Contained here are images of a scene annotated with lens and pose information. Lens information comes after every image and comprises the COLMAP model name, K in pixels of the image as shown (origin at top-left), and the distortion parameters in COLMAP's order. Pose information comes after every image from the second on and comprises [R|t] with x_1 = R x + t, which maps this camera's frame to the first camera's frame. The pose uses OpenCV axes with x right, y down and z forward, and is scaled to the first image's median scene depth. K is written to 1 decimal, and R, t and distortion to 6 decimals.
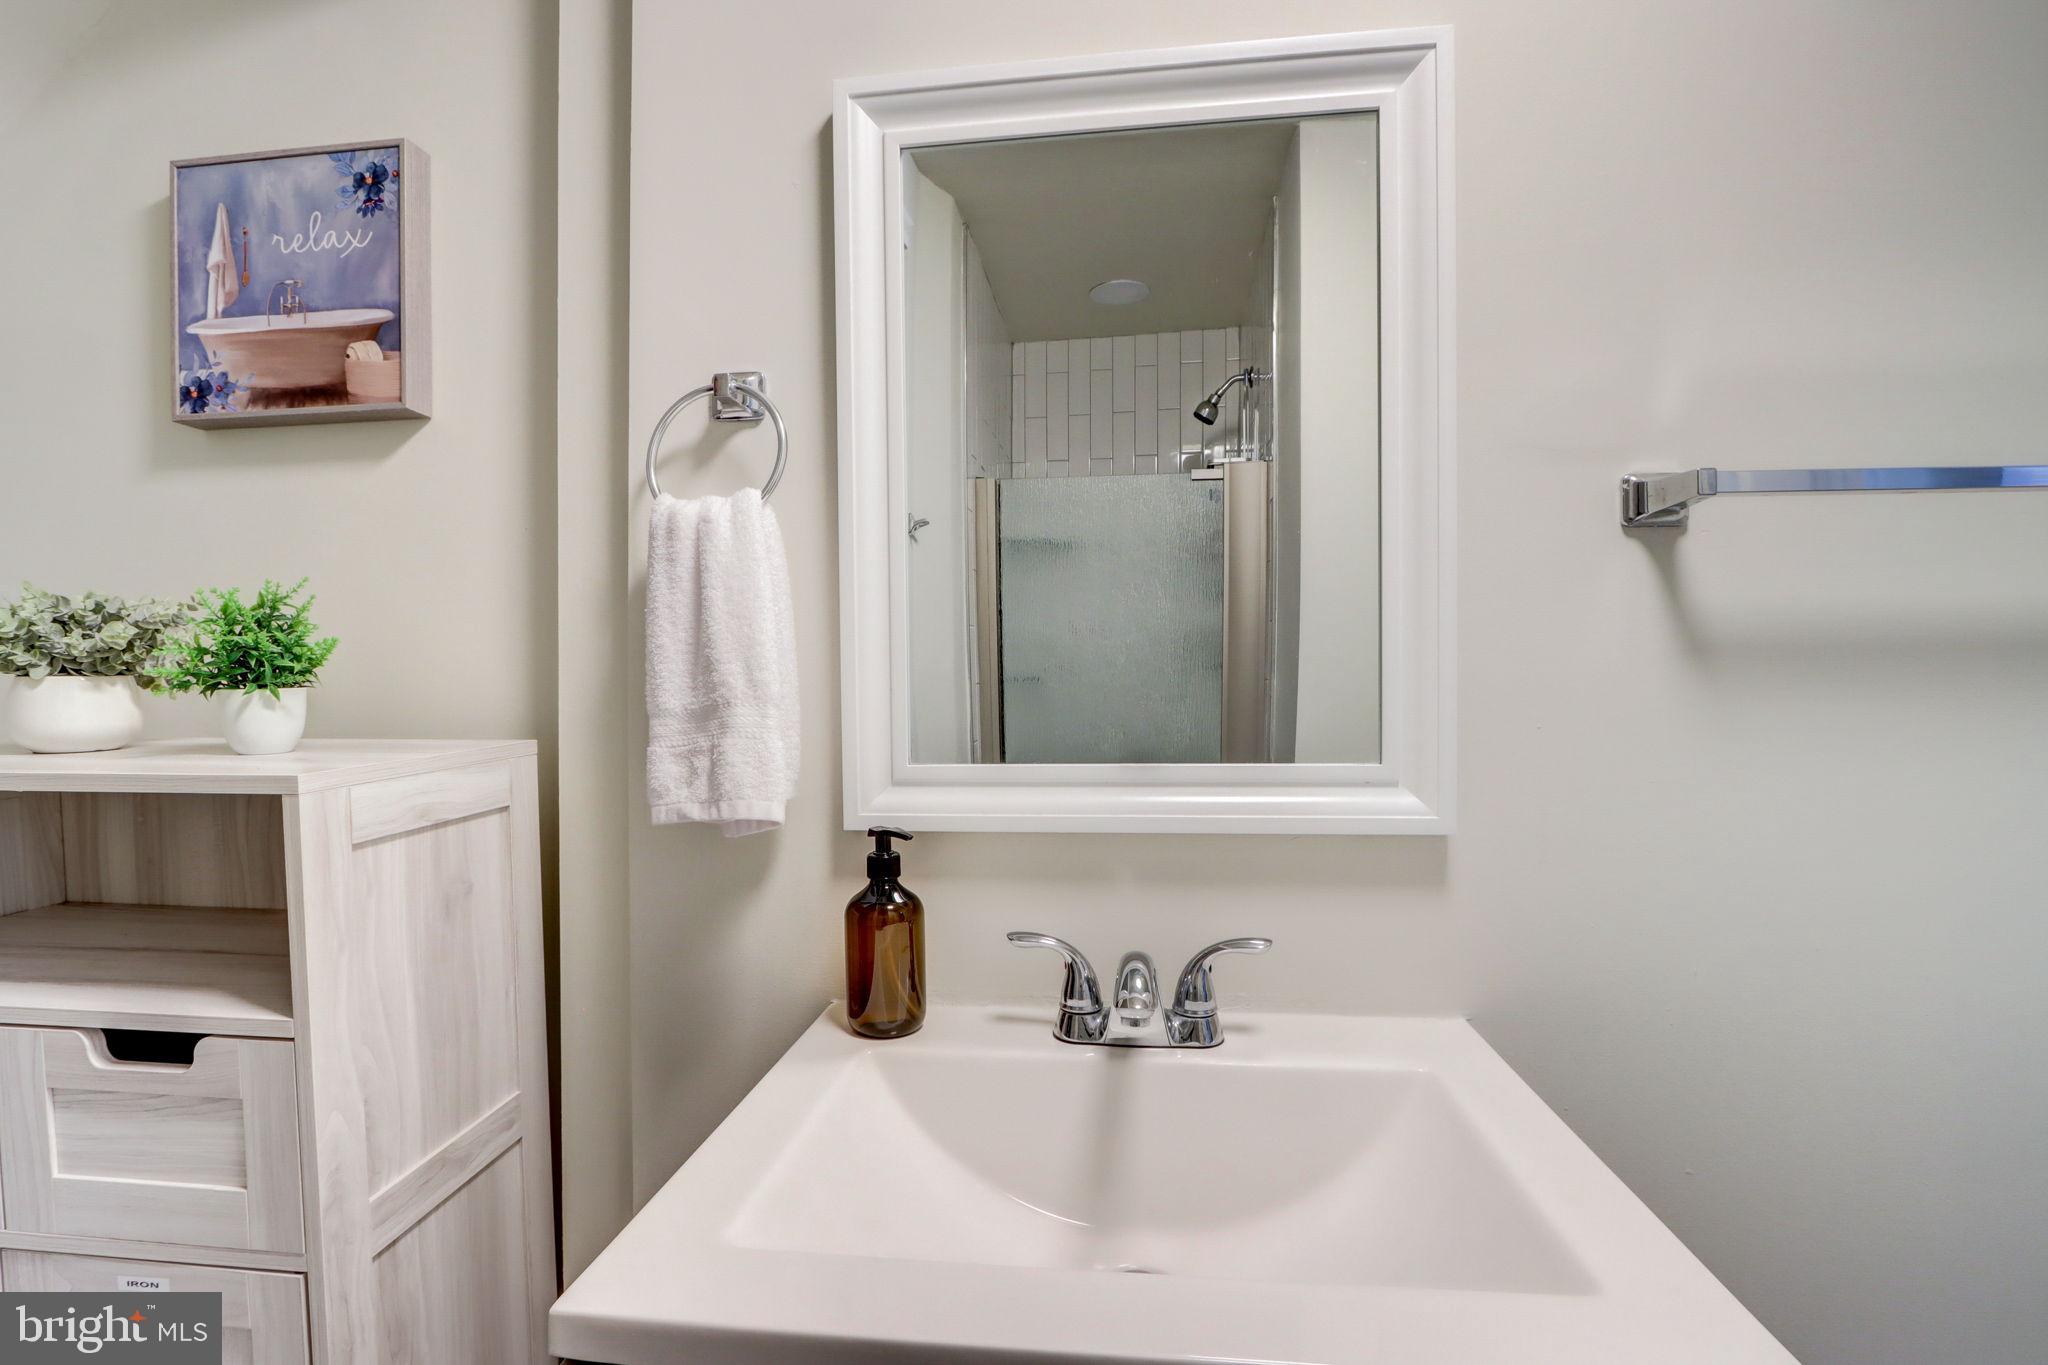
lens RADIAL K [[954.6, 0, 1013.1], [0, 954.6, 692.0], [0, 0, 1]] dist [-0.015951, 0.001524]
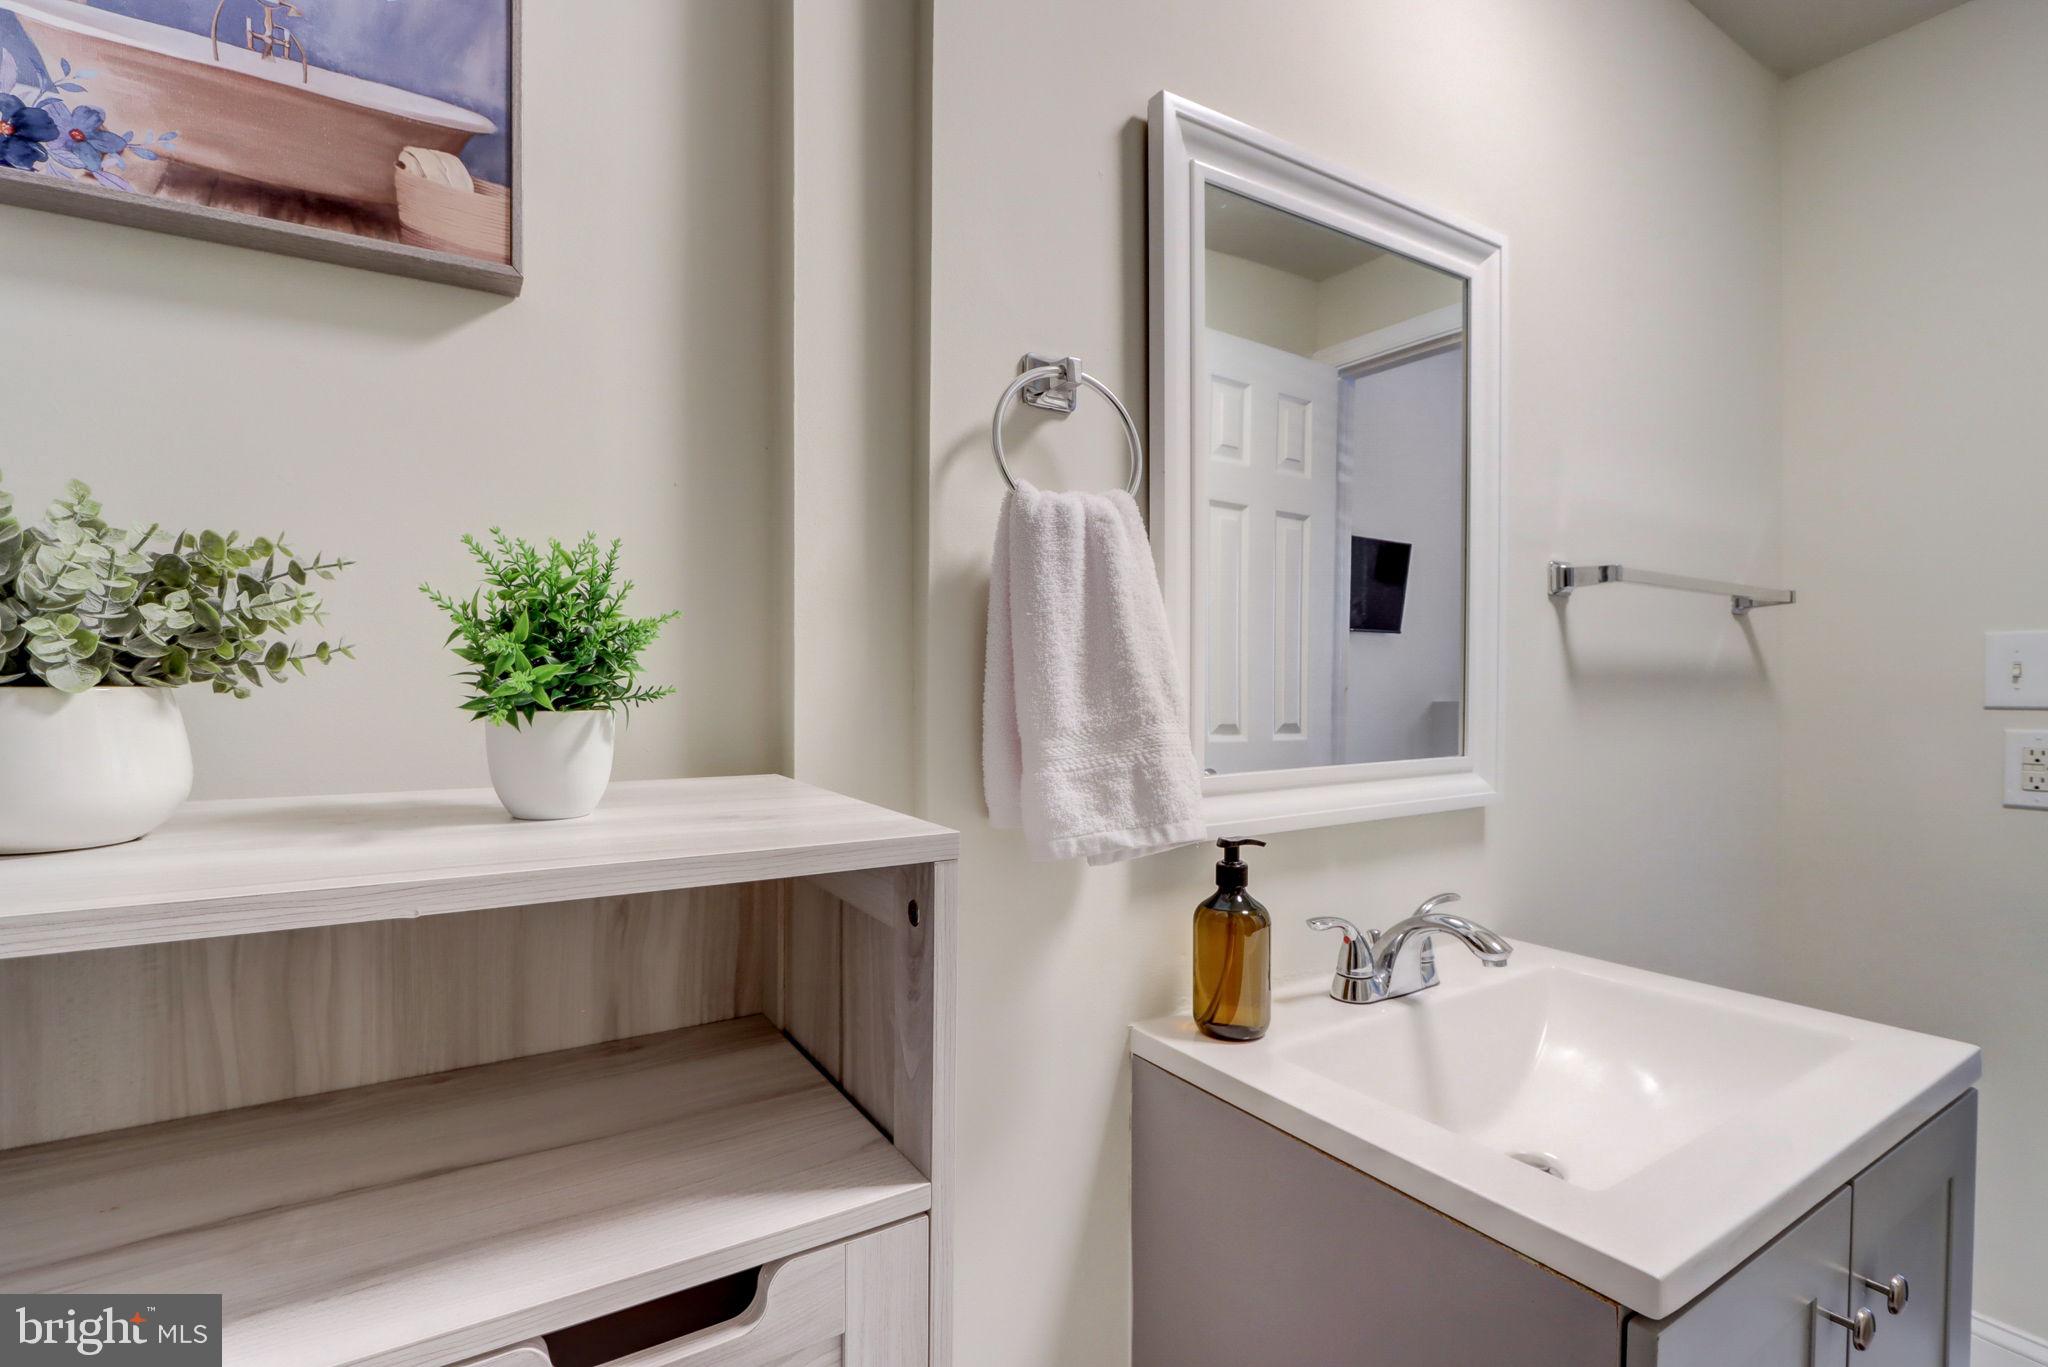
lens RADIAL K [[954.6, 0, 1013.0], [0, 954.6, 692.2], [0, 0, 1]] dist [-0.015951, 0.001524]
pose [[0.777401, 0.000947, 0.629004, -0.934208], [0.004016, 0.999971, -0.006469, -0.009383], [-0.628992, 0.007555, 0.777375, 0.332568]]
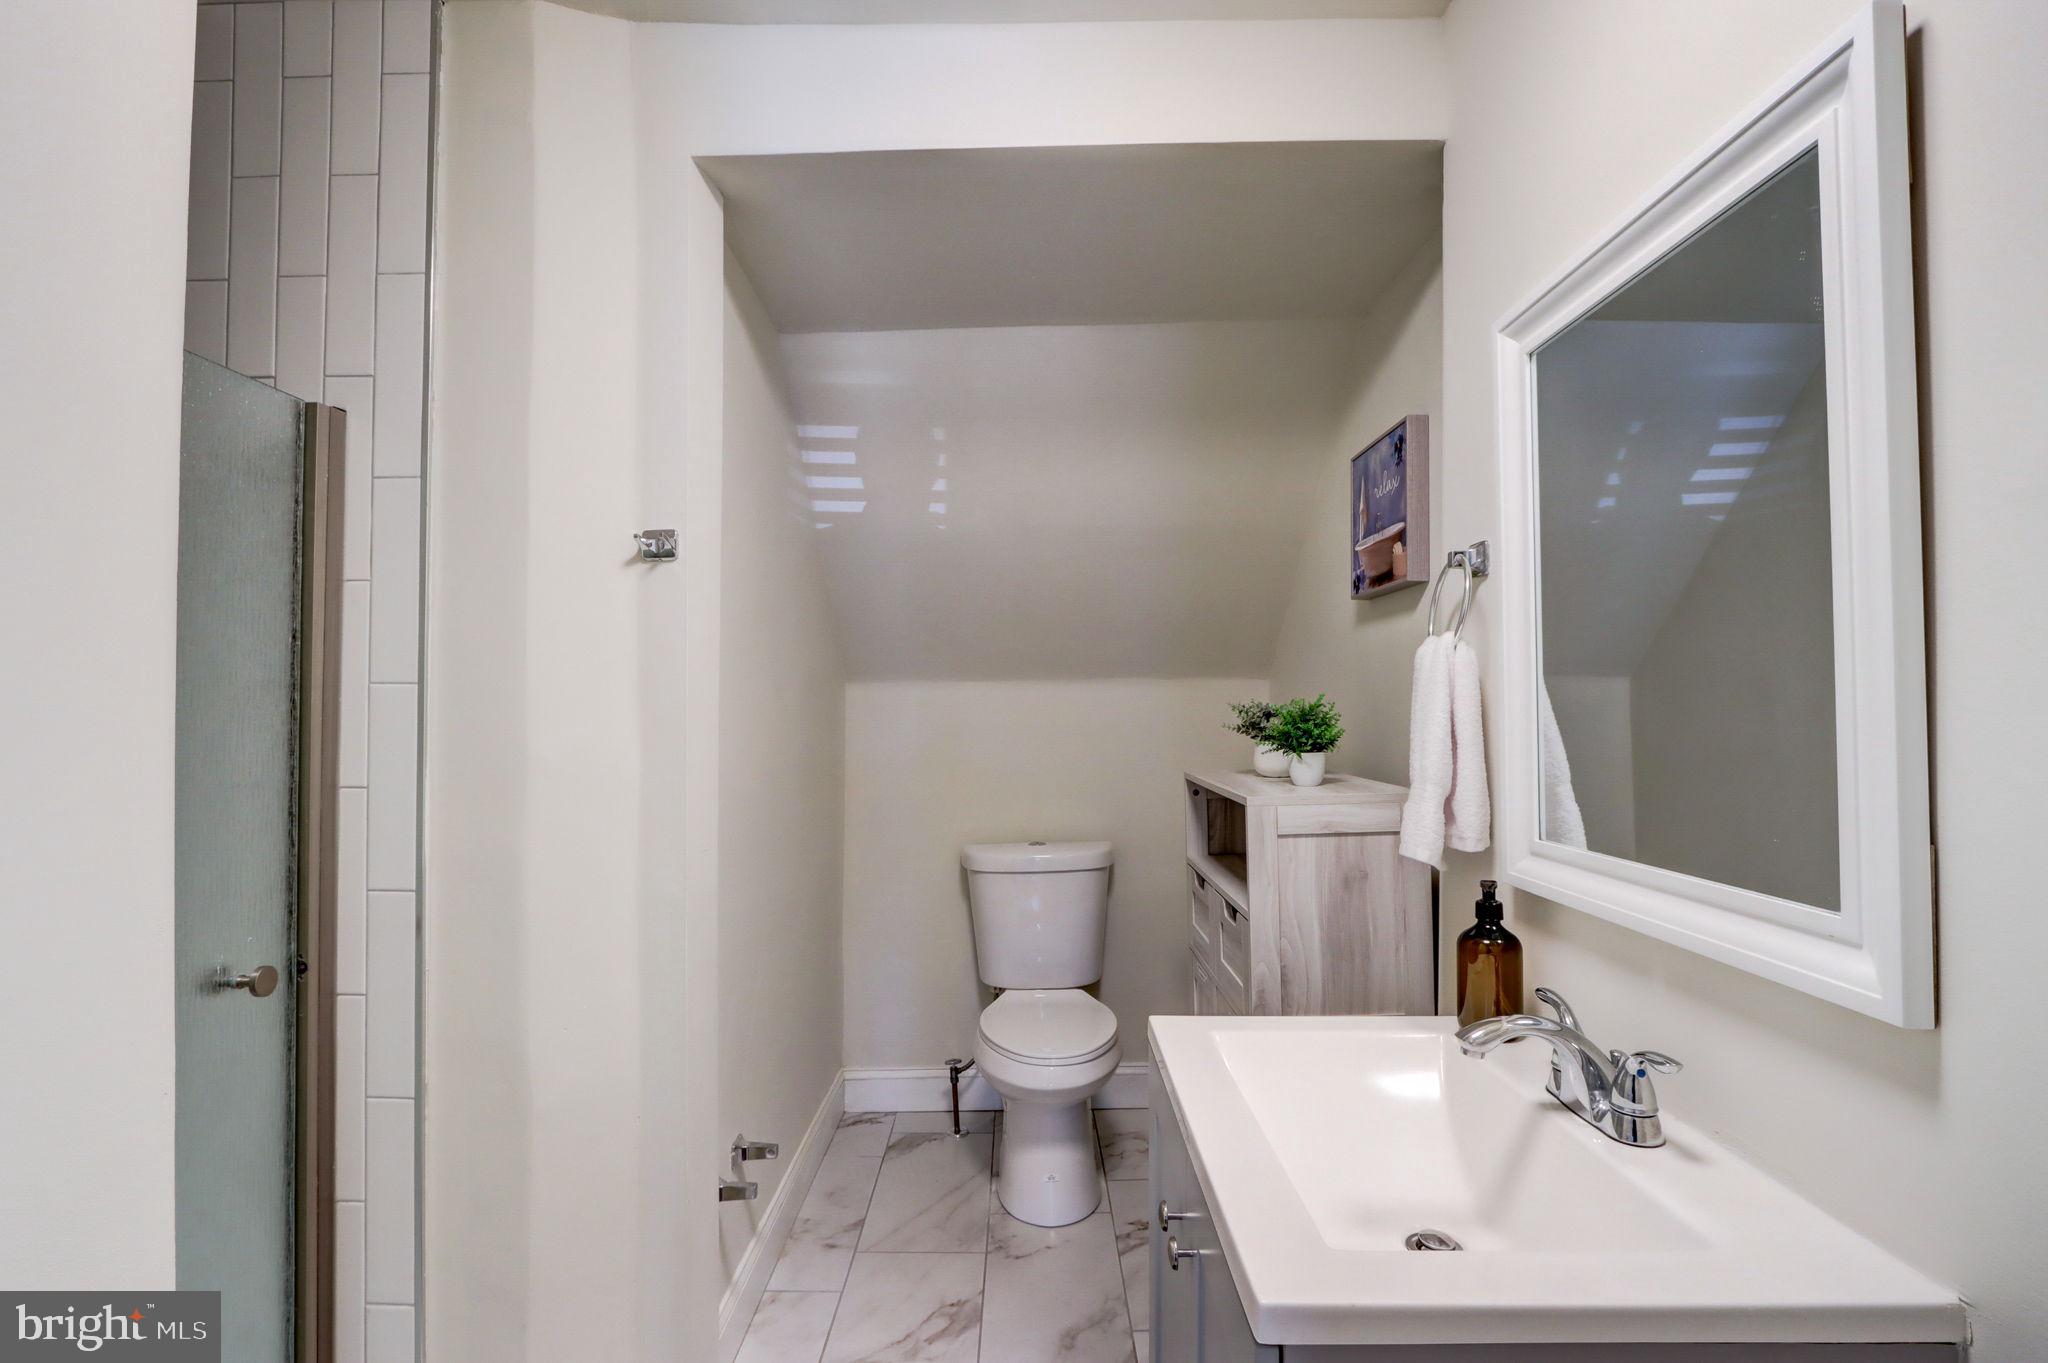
lens RADIAL K [[954.6, 0, 1026.3], [0, 954.6, 682.5], [0, 0, 1]] dist [-0.015951, 0.001524]
pose [[0.118211, -0.019493, -0.992797, 1.070127], [-0.014776, 0.999662, -0.021387, -0.095643], [0.992879, 0.017198, 0.117883, 0.190403]]
